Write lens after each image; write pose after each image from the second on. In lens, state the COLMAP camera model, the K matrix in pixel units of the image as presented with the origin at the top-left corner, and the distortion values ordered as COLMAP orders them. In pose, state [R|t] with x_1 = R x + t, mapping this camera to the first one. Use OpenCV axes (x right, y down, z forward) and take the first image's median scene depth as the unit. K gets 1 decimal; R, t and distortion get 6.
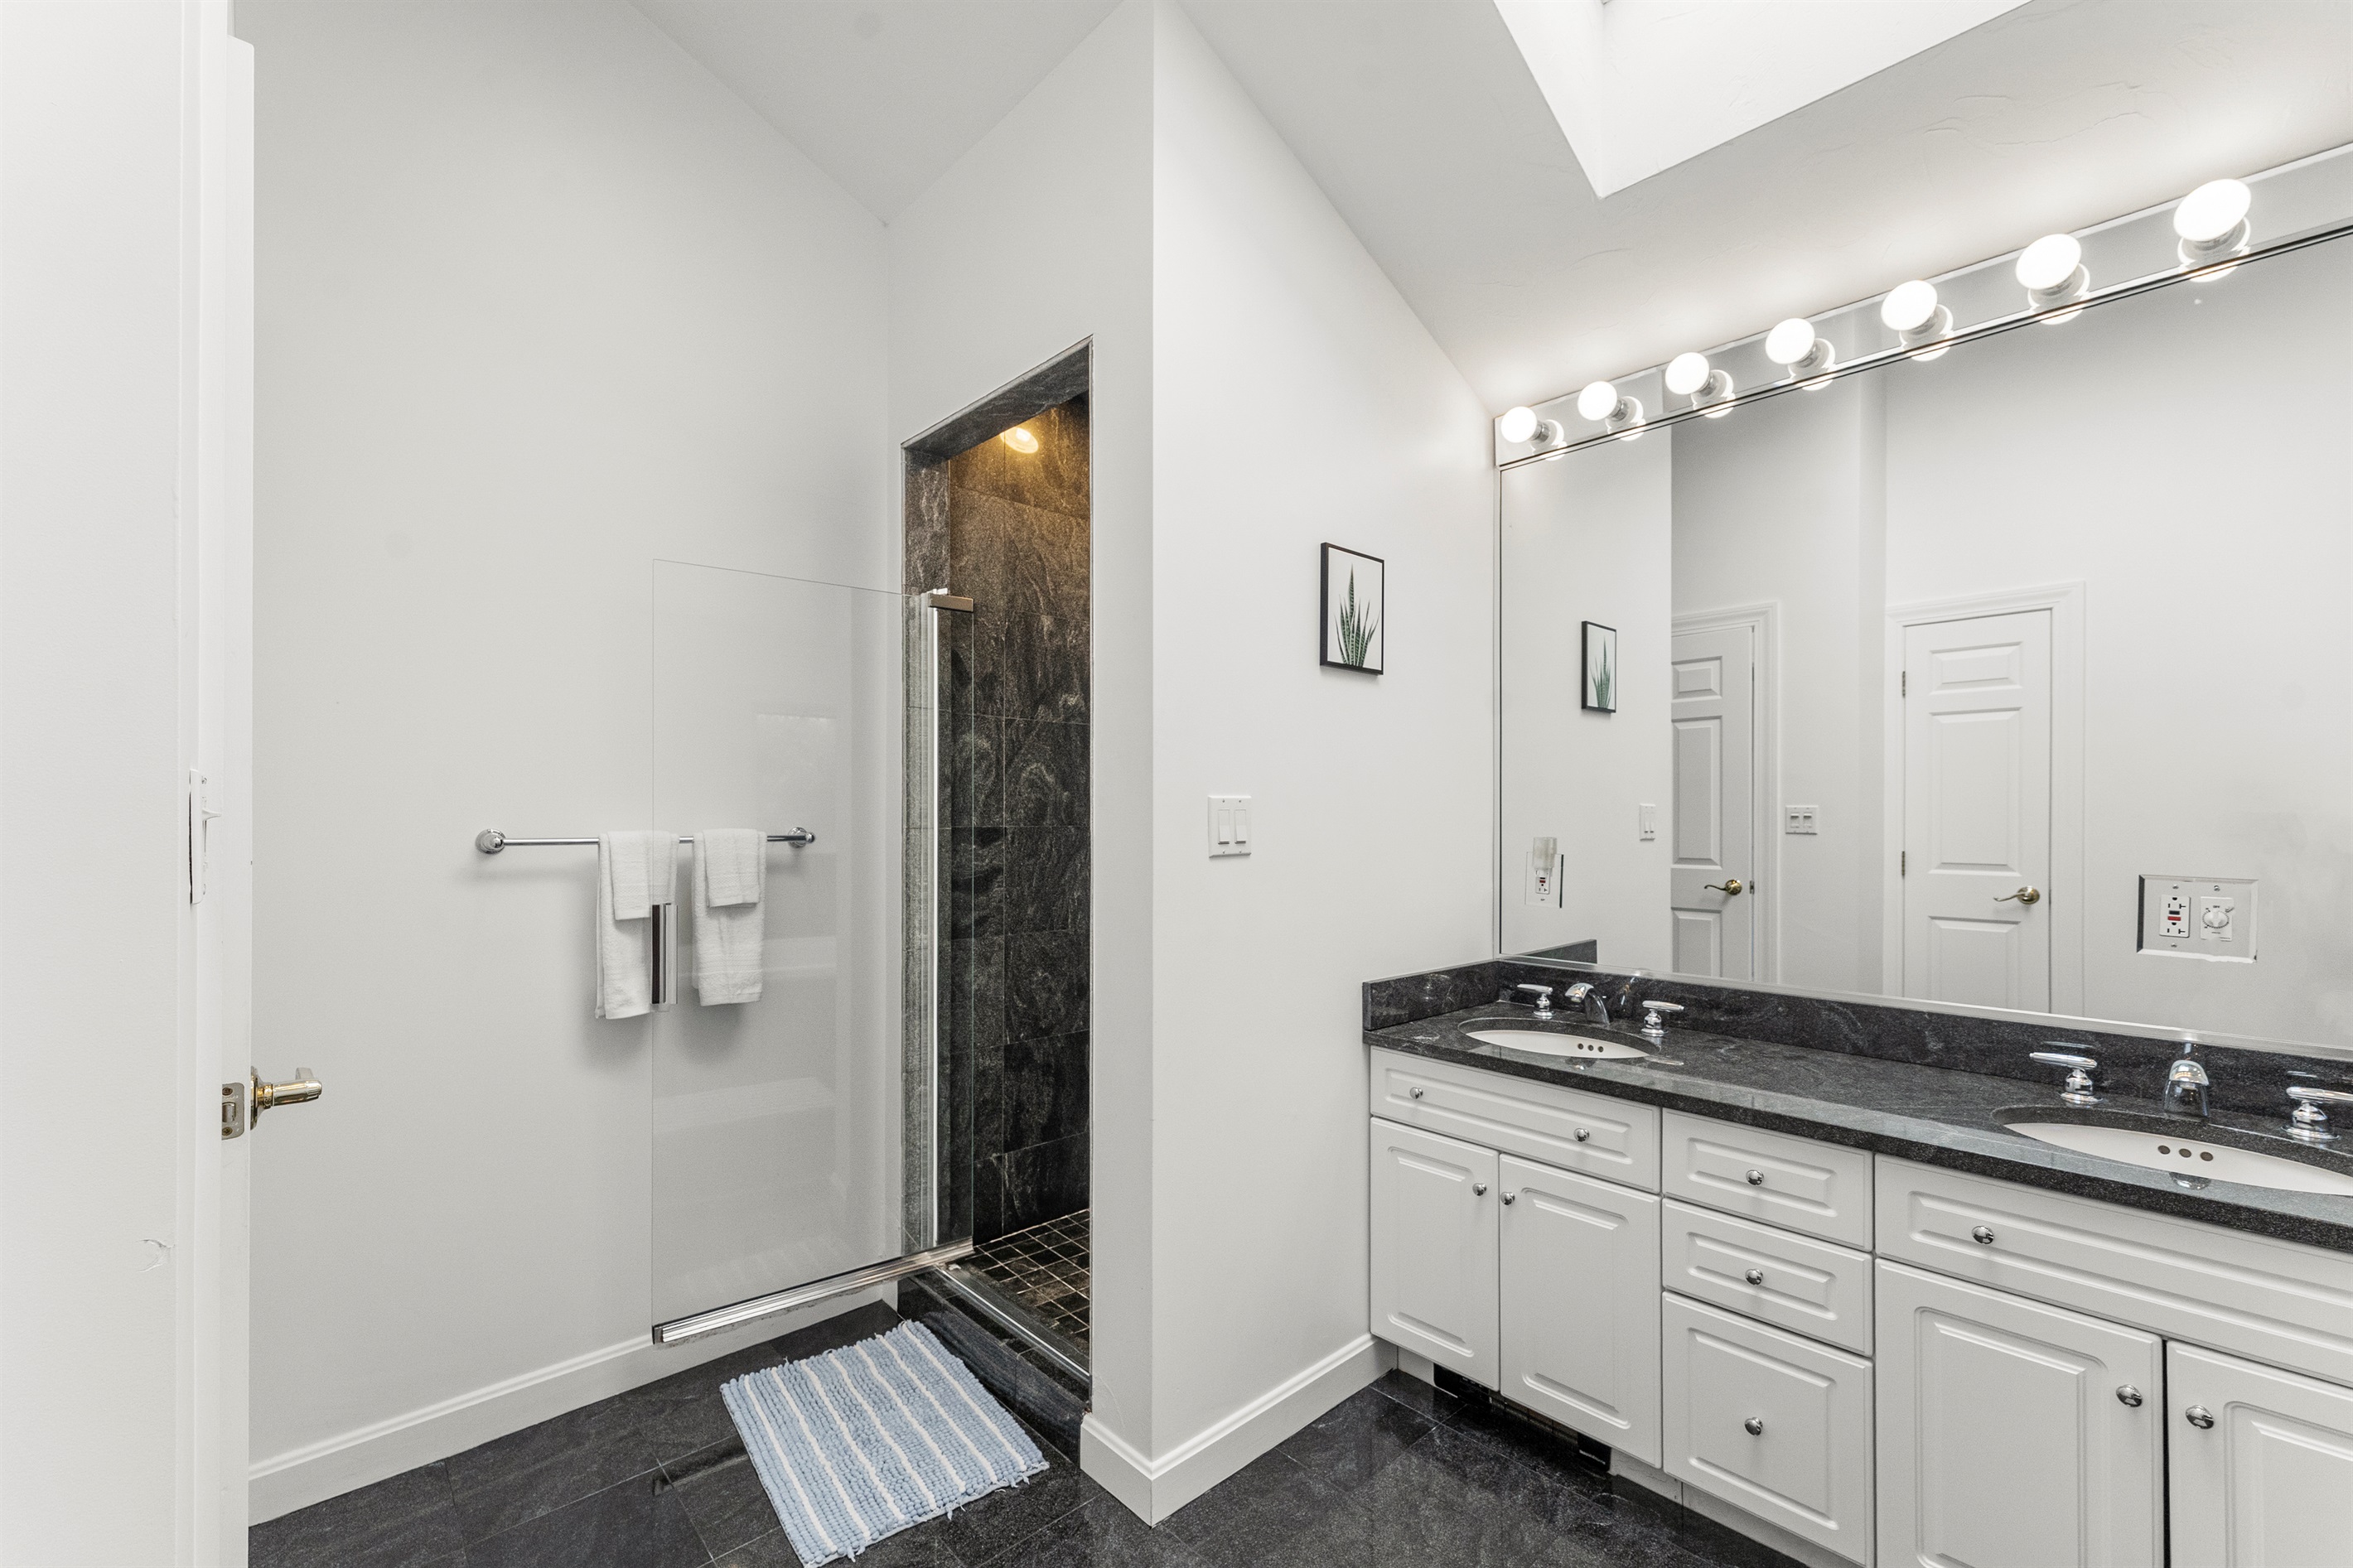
lens RADIAL K [[957.5, 0, 1177.1], [0, 957.5, 807.5], [0, 0, 1]] dist [-0.001345, -0.000120]
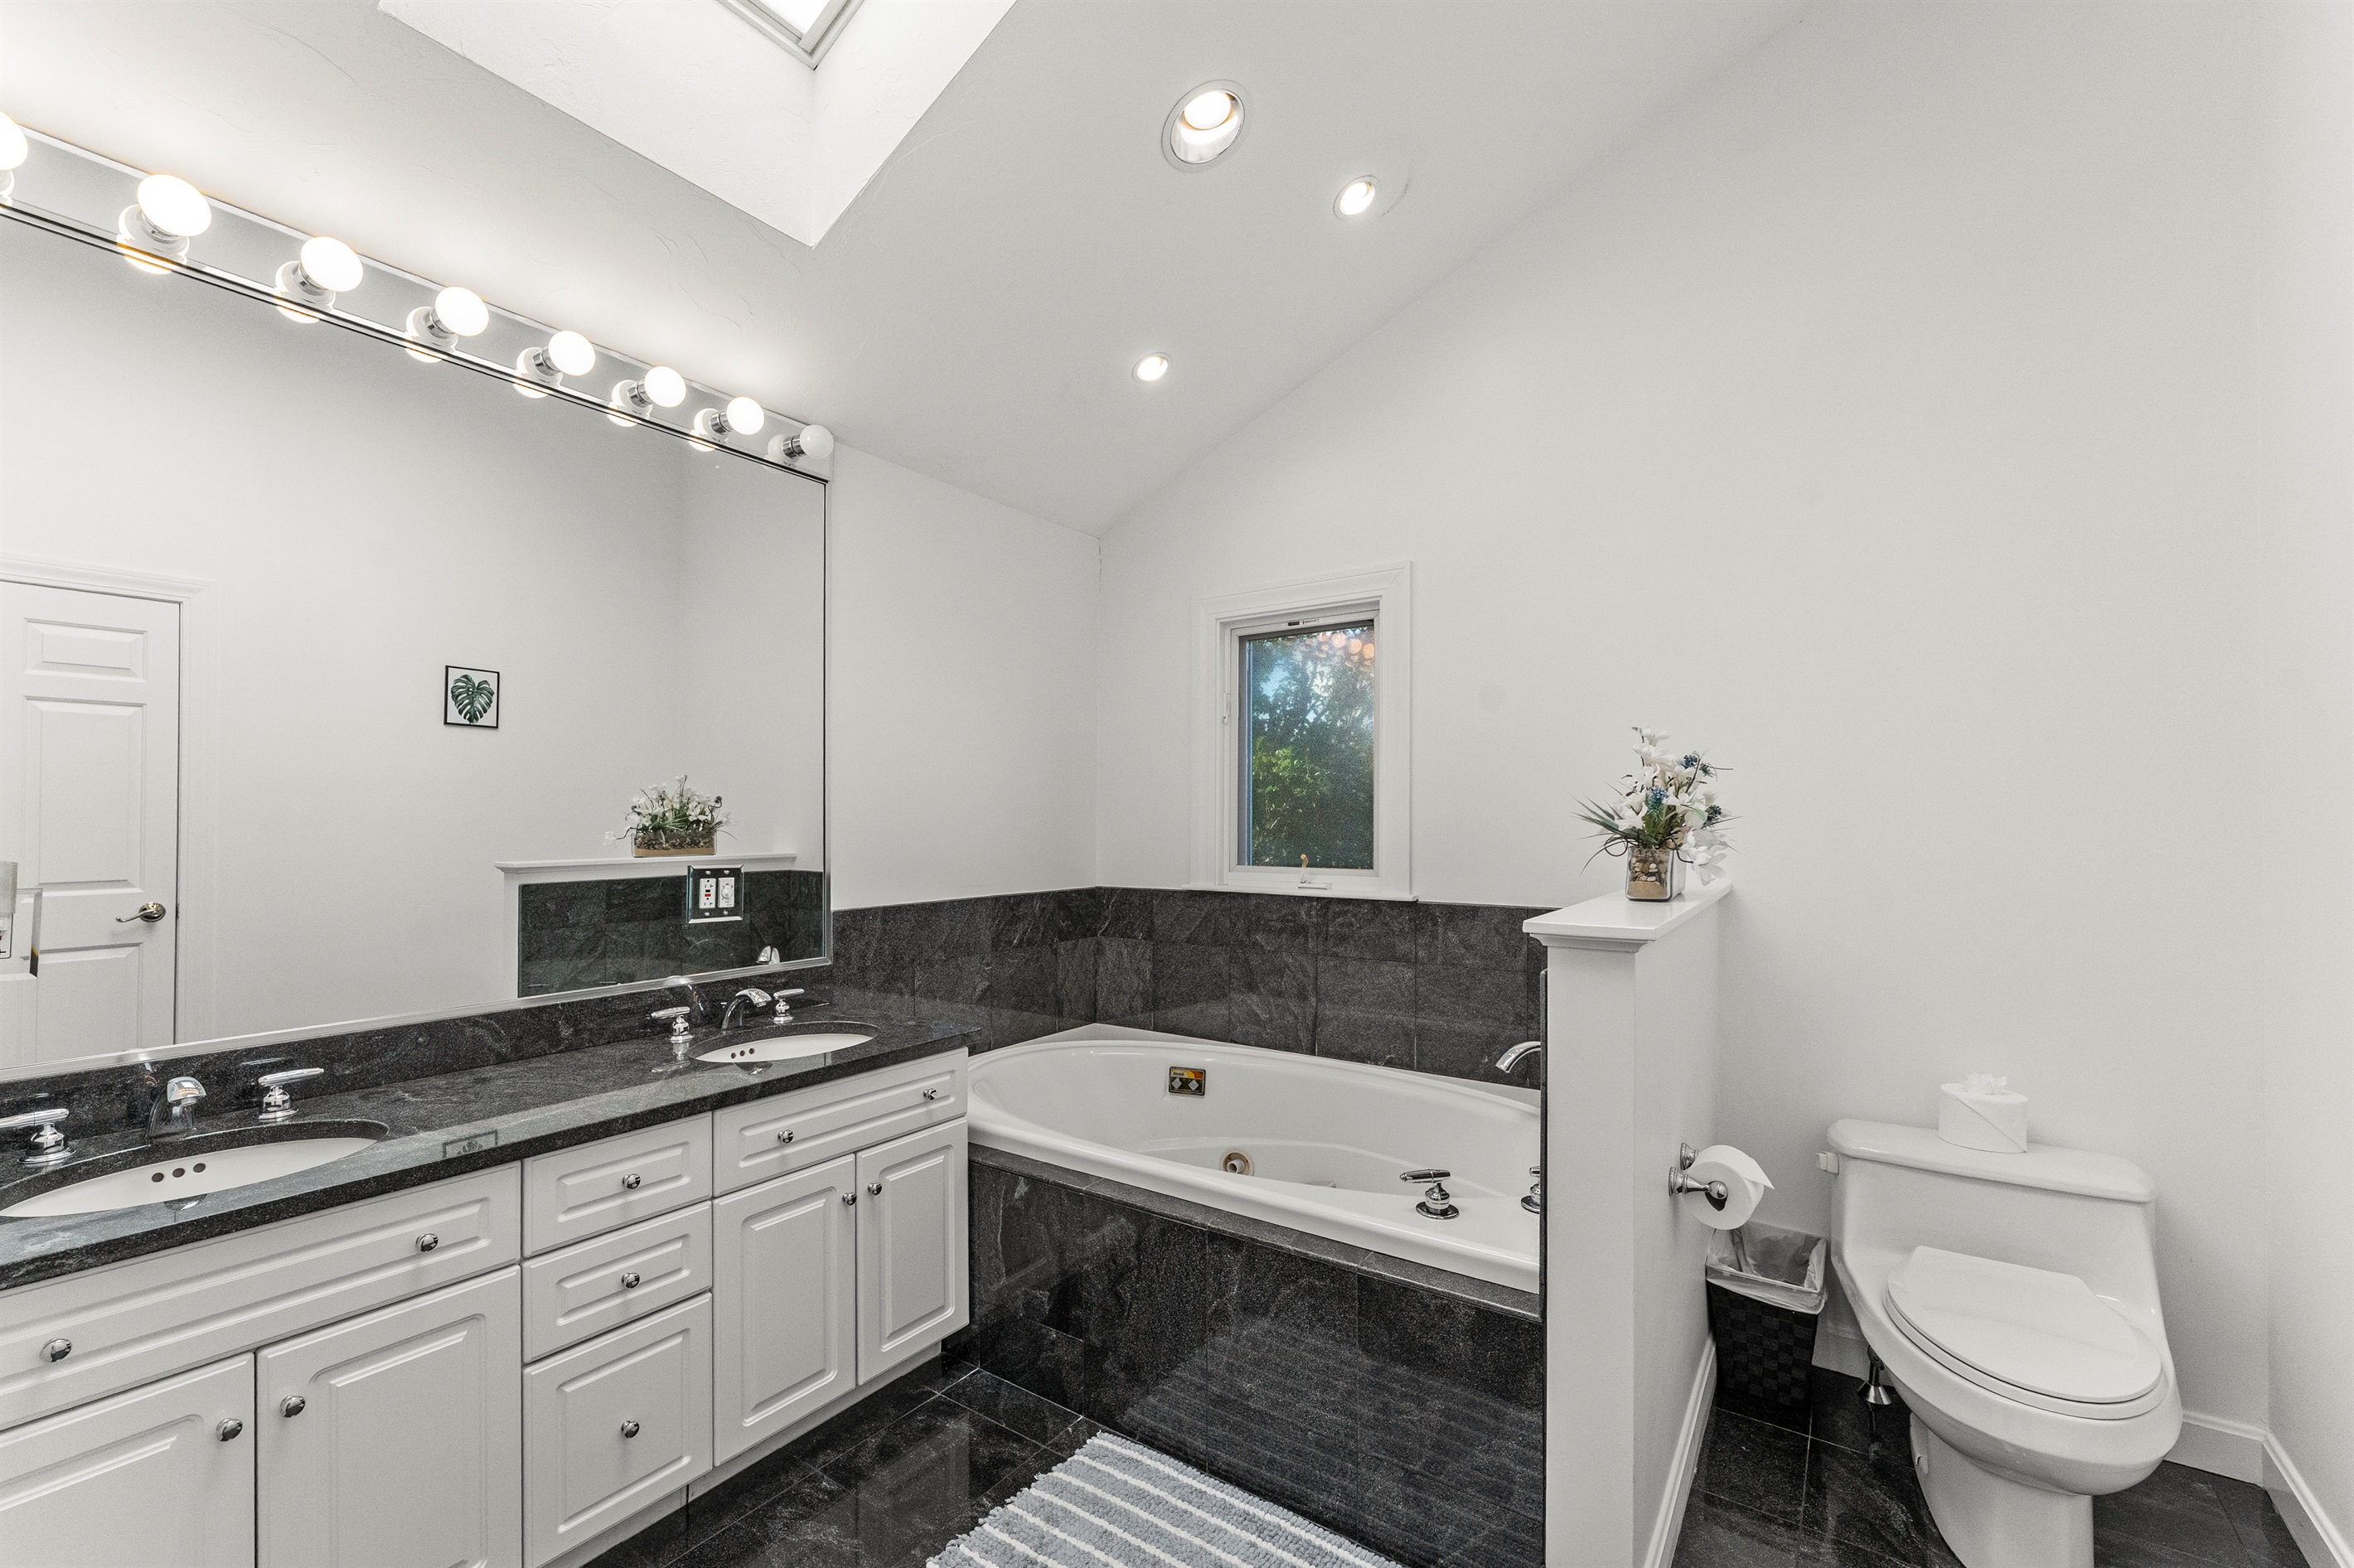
lens RADIAL K [[993.1, 0, 1180.0], [0, 993.1, 751.4], [0, 0, 1]] dist [0.002931, 0.000388]
pose [[-0.217138, 0.070712, 0.973576, -0.425986], [-0.000330, 0.997367, -0.072513, 0.010466], [-0.976141, -0.016067, -0.216543, 0.499136]]
